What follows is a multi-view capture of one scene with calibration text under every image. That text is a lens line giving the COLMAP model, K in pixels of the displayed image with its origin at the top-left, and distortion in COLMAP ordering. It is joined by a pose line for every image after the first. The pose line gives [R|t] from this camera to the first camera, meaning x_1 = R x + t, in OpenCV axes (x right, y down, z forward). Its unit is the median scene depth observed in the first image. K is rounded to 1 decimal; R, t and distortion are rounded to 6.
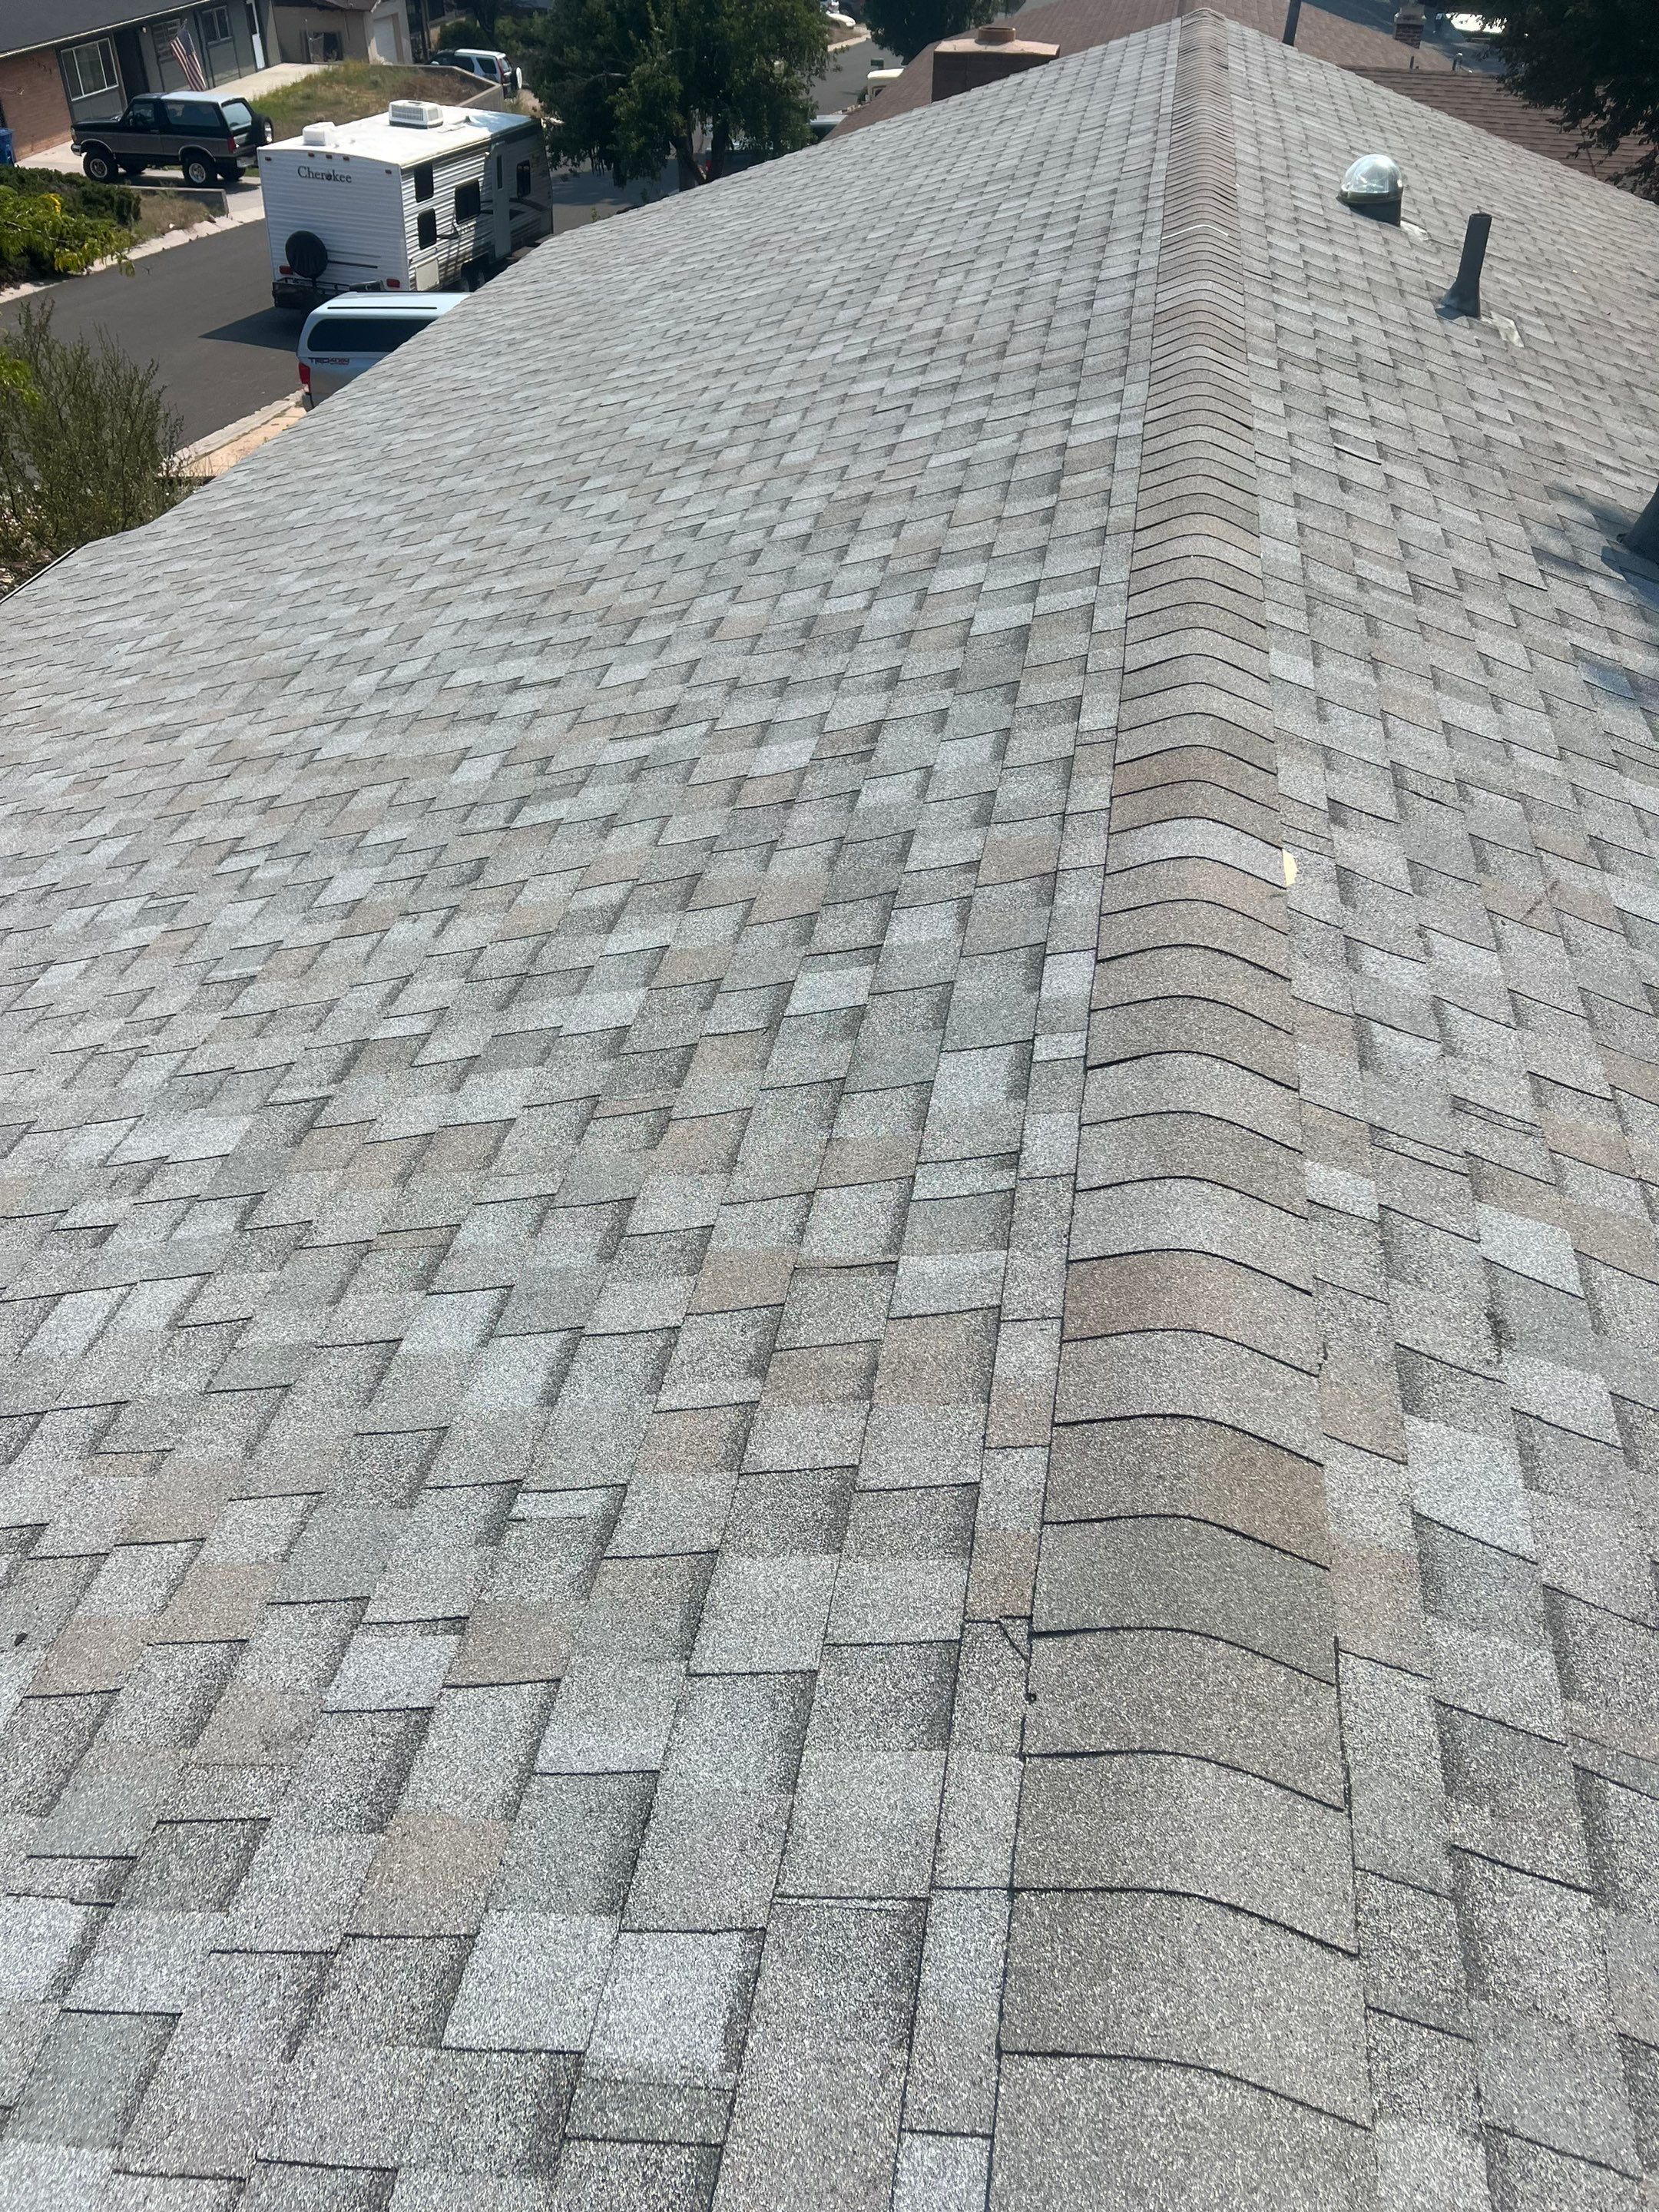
lens RADIAL K [[1656.0, 0, 826.3], [0, 1656.0, 1110.1], [0, 0, 1]] dist [0.033660, -0.034767]
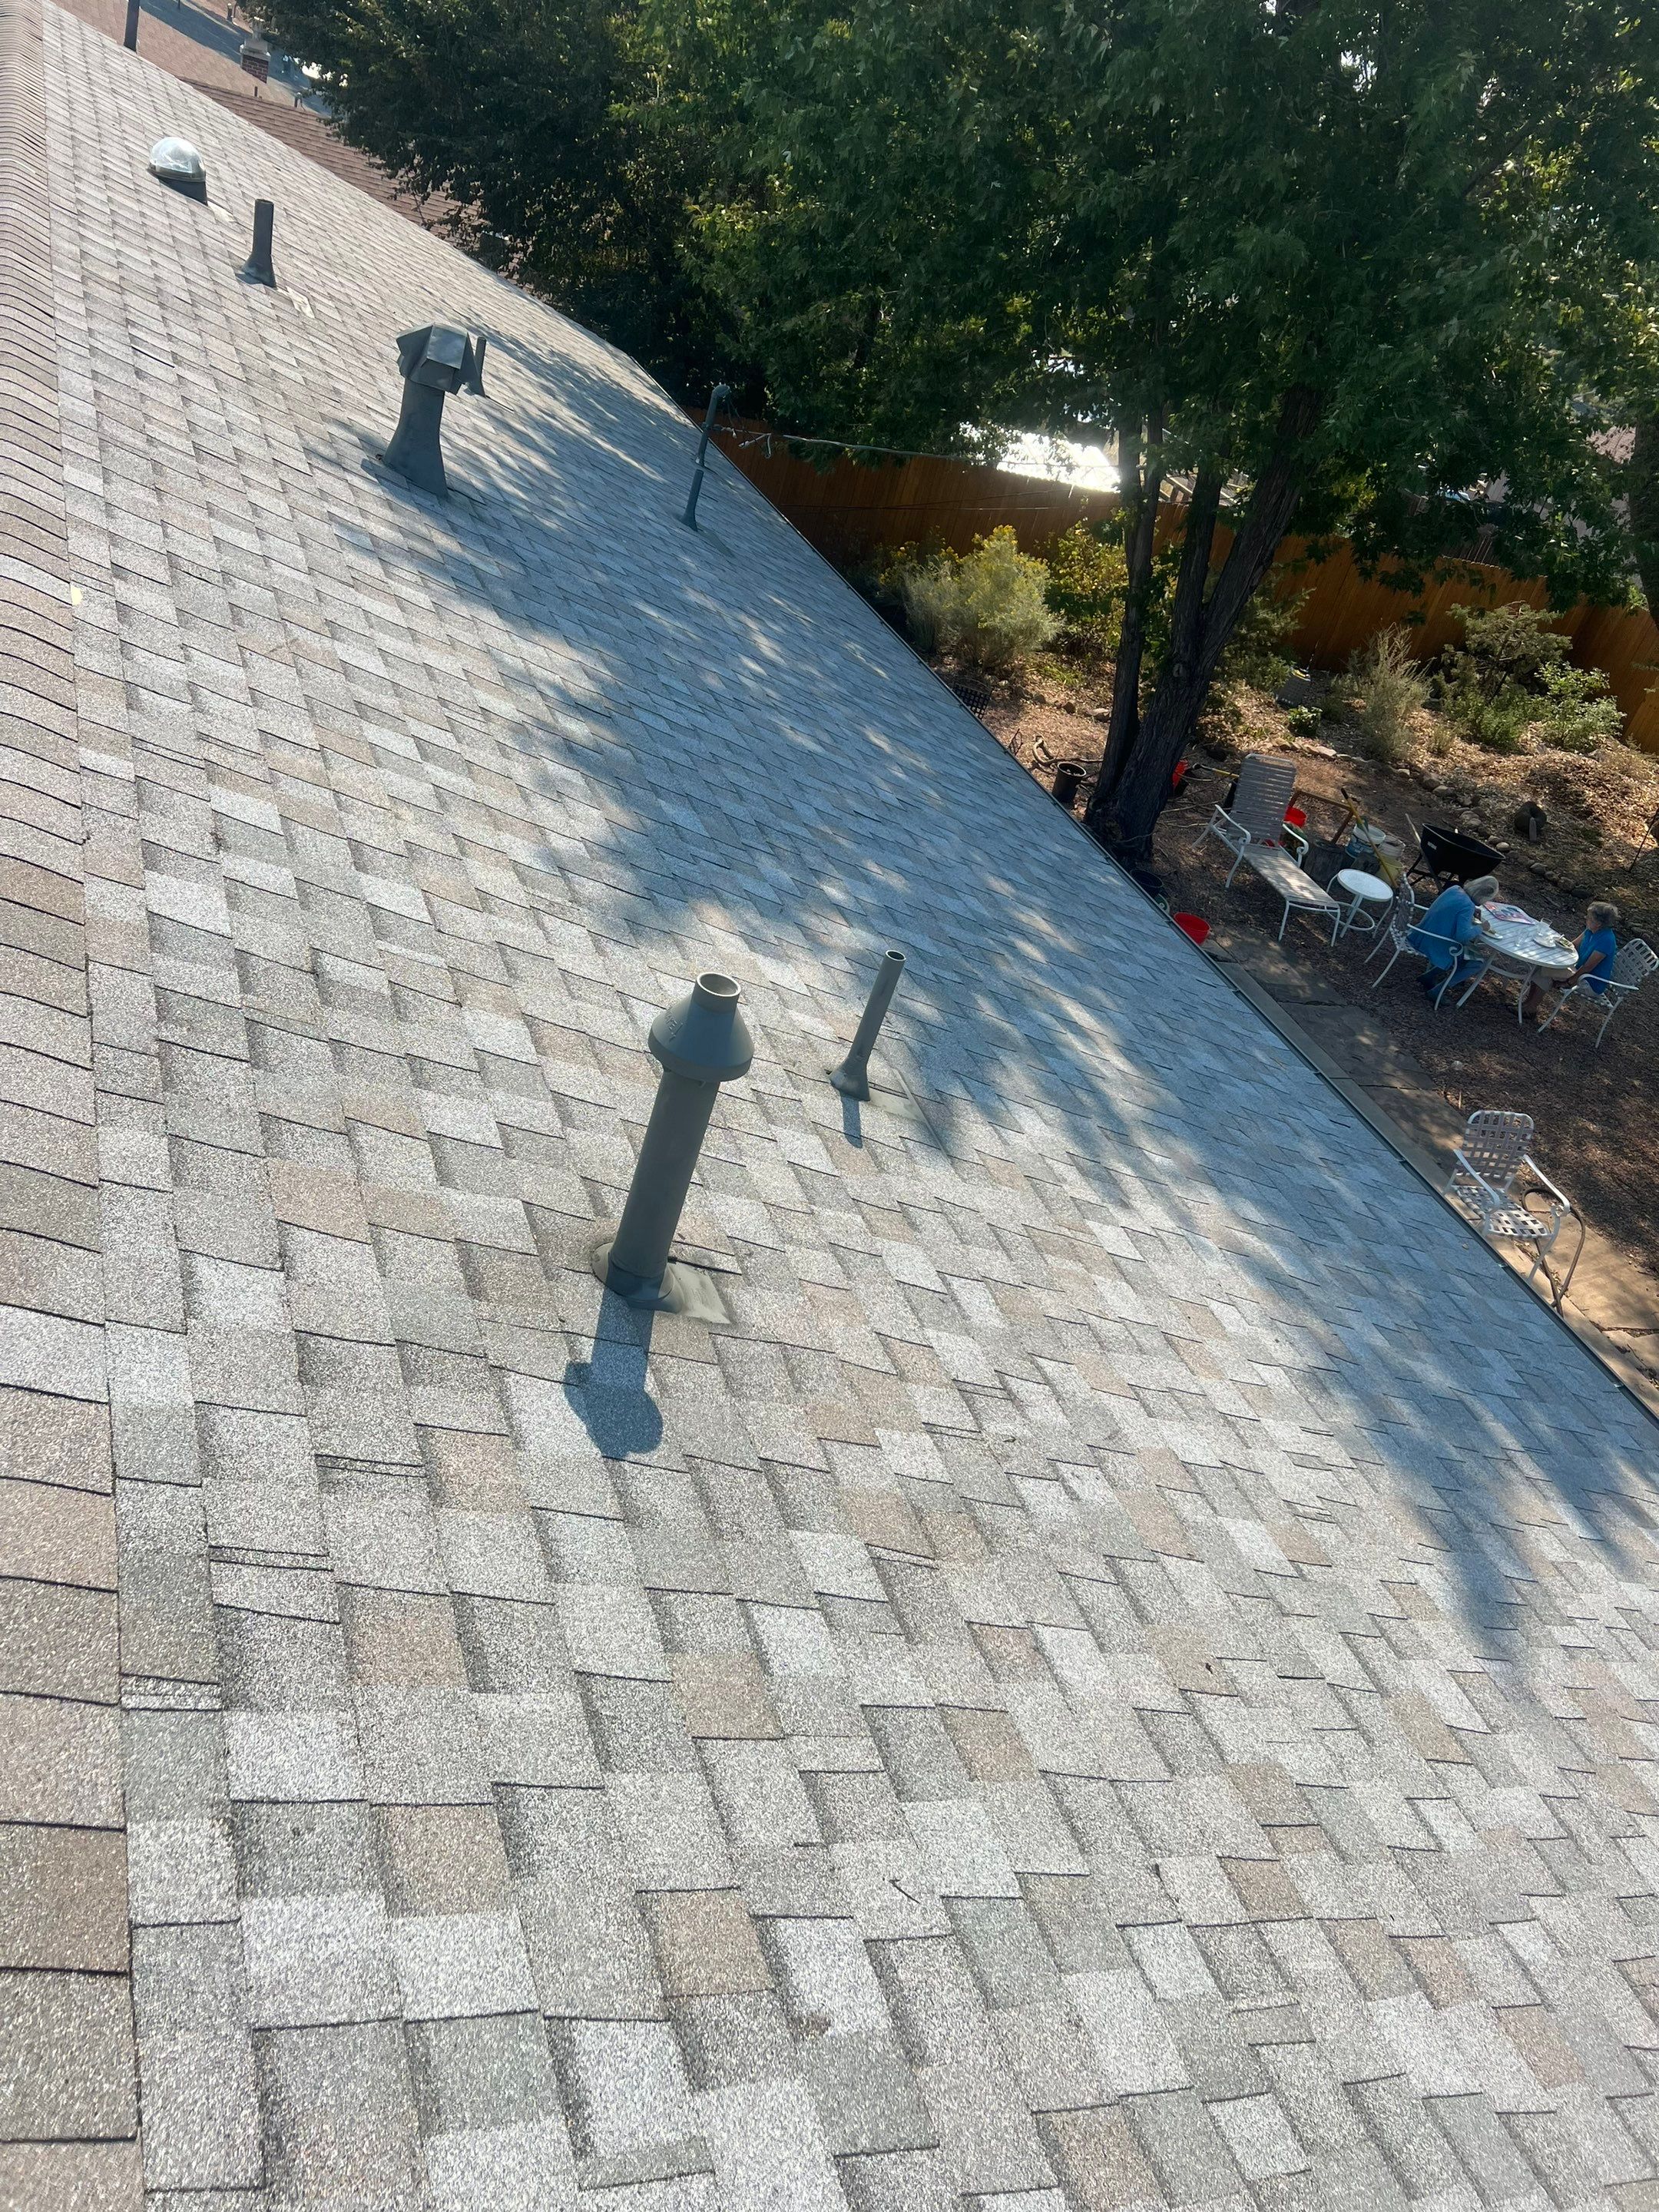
lens RADIAL K [[1656.0, 0, 830.0], [0, 1656.0, 1104.3], [0, 0, 1]] dist [0.033660, -0.034767]
pose [[0.829483, -0.101720, 0.549192, 0.001515], [0.113337, 0.993474, 0.012828, 0.199368], [-0.546913, 0.051603, 0.835598, -0.277531]]
